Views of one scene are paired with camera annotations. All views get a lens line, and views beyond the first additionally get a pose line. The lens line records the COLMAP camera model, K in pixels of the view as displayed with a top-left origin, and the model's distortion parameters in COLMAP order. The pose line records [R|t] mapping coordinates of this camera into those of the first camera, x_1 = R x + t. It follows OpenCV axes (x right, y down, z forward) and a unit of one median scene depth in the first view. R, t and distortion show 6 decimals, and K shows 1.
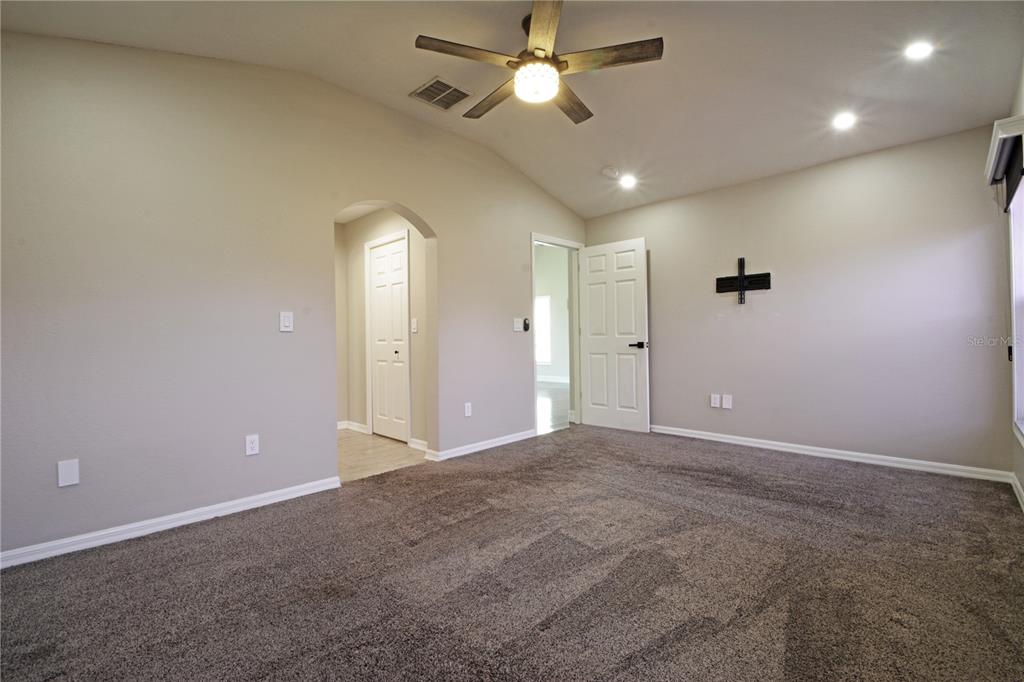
lens RADIAL K [[451.8, 0, 508.8], [0, 451.8, 341.0], [0, 0, 1]] dist [0.005413, -0.010468]
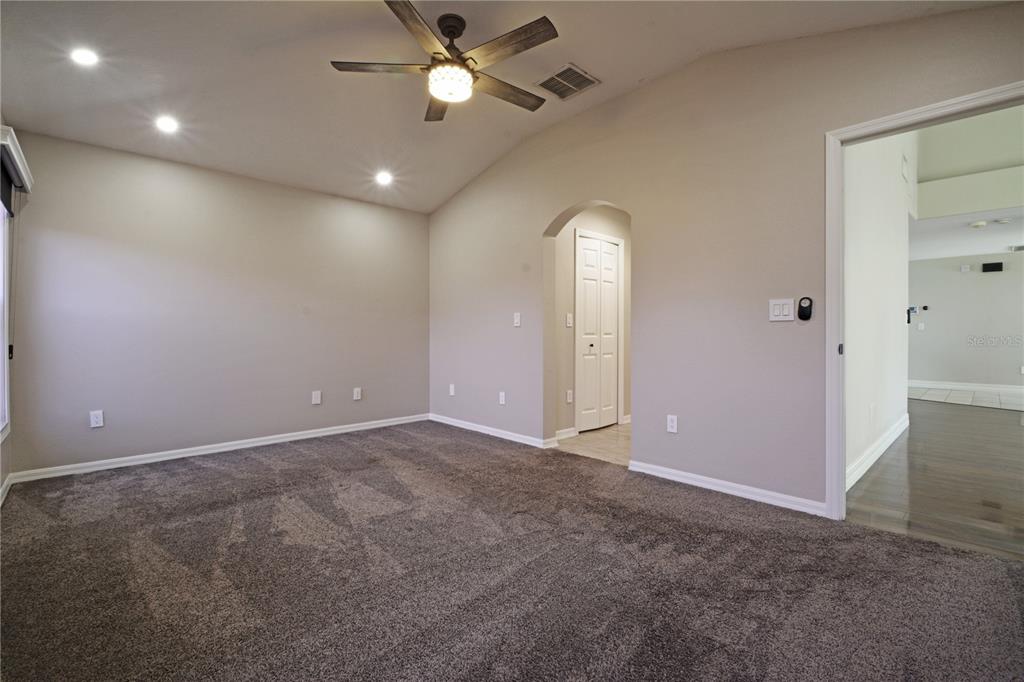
lens RADIAL K [[451.8, 0, 503.1], [0, 451.8, 335.6], [0, 0, 1]] dist [0.005413, -0.010468]
pose [[-0.045446, 0.017752, -0.998809, 0.719119], [-0.007411, 0.999809, 0.018107, -0.012573], [0.998939, 0.008225, -0.045306, 0.764745]]
